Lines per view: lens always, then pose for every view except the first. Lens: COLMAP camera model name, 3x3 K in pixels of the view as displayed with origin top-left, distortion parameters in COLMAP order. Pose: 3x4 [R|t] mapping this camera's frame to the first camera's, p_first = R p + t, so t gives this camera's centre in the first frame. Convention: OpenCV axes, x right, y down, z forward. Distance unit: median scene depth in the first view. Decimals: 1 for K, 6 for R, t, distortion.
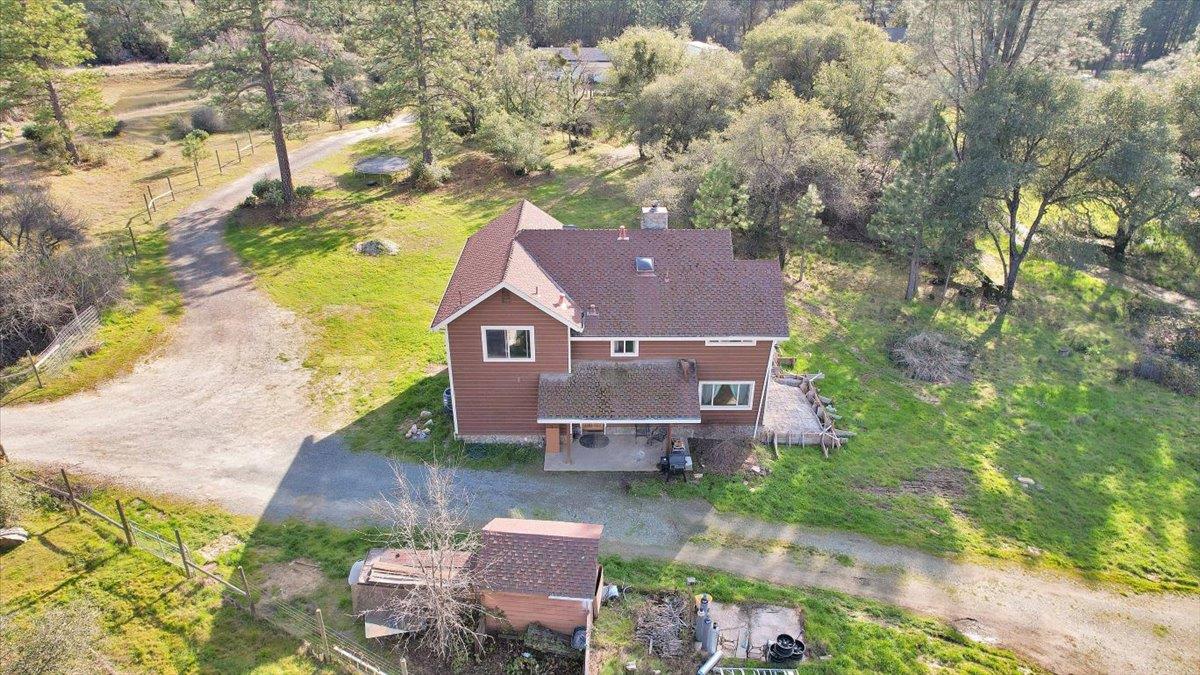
lens RADIAL K [[787.2, 0, 600.0], [0, 787.2, 337.5], [0, 0, 1]] dist [-0.086038, 0.075482]
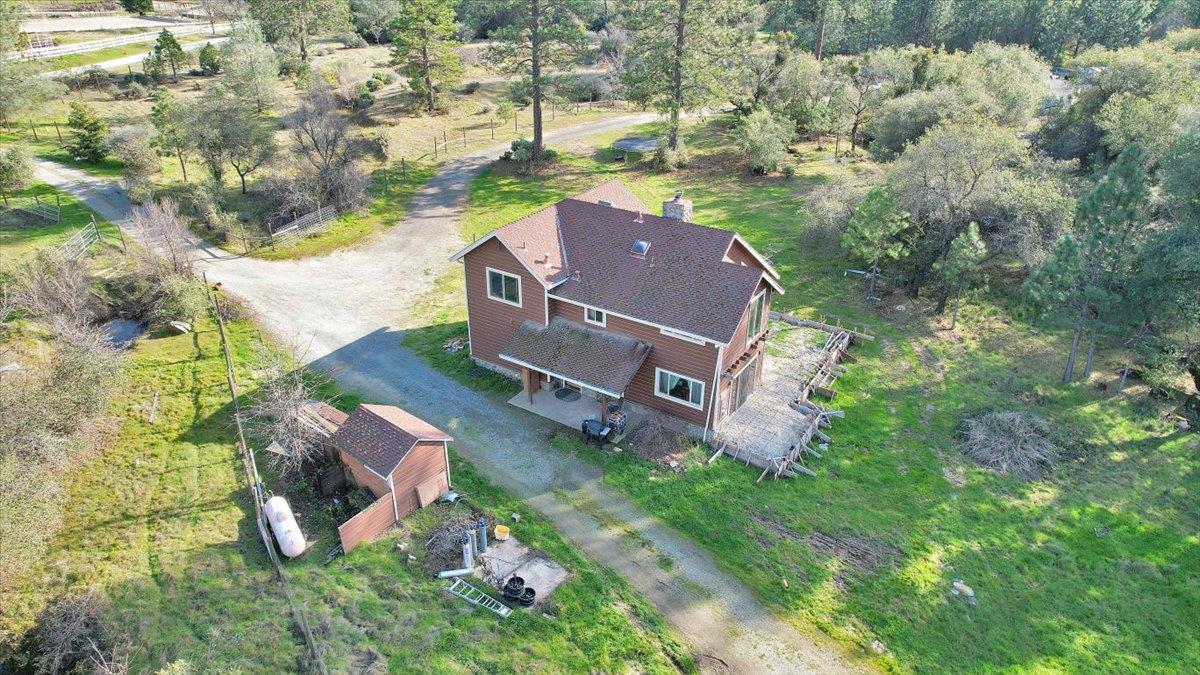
lens RADIAL K [[787.2, 0, 600.0], [0, 787.2, 337.5], [0, 0, 1]] dist [-0.086038, 0.075482]
pose [[0.828984, 0.253464, -0.498540, 0.572746], [-0.255259, 0.964619, 0.065973, -0.031577], [0.497623, 0.072567, 0.864352, 0.062229]]
